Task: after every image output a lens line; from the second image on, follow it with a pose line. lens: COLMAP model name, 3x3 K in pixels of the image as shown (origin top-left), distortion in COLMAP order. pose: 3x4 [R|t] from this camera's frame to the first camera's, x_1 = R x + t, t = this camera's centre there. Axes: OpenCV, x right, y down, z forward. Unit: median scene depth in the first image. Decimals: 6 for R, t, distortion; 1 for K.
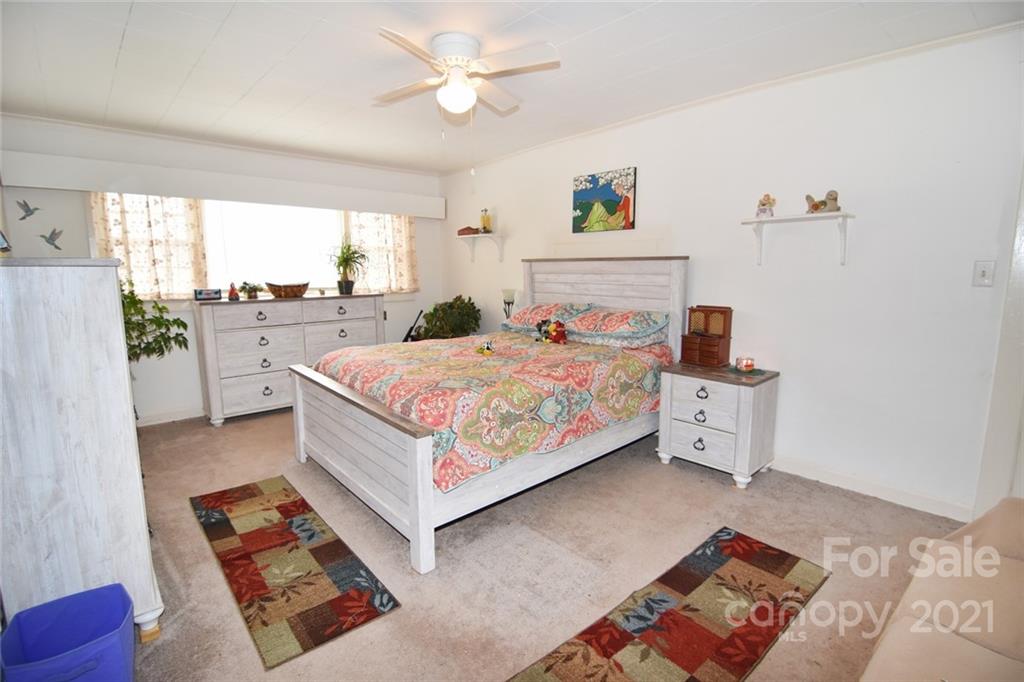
lens RADIAL K [[489.6, 0, 515.2], [0, 489.6, 341.7], [0, 0, 1]] dist [-0.010955, -0.005131]
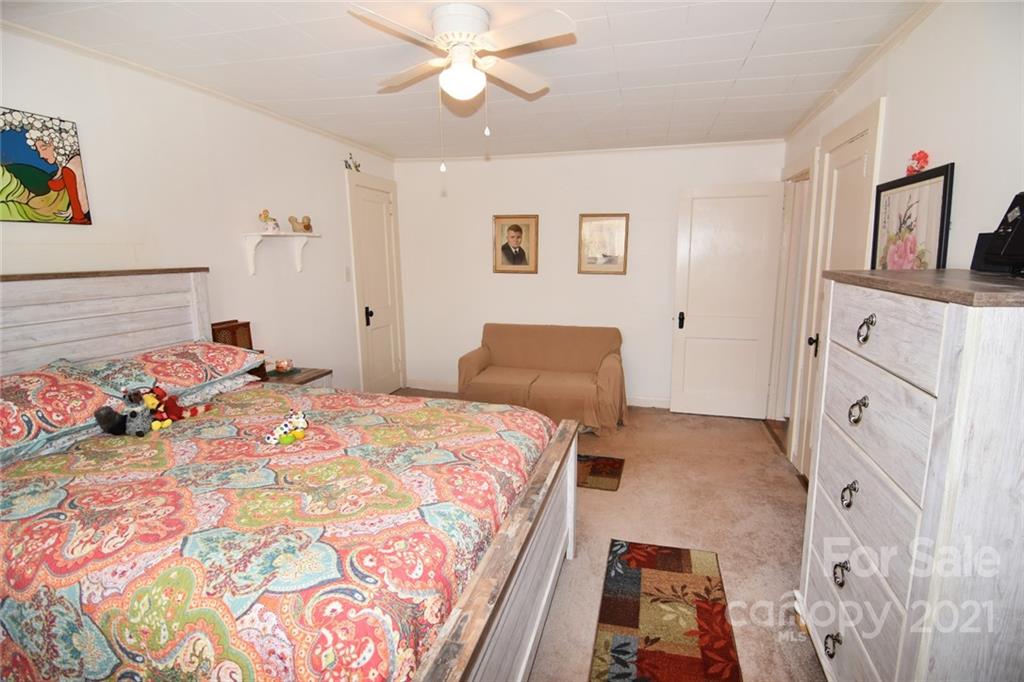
lens RADIAL K [[489.6, 0, 515.5], [0, 489.6, 338.9], [0, 0, 1]] dist [-0.010955, -0.005131]
pose [[-0.543126, -0.130479, 0.829451, -0.906993], [0.144710, 0.958525, 0.245539, -0.261737], [-0.827087, 0.253388, -0.501718, 1.426944]]
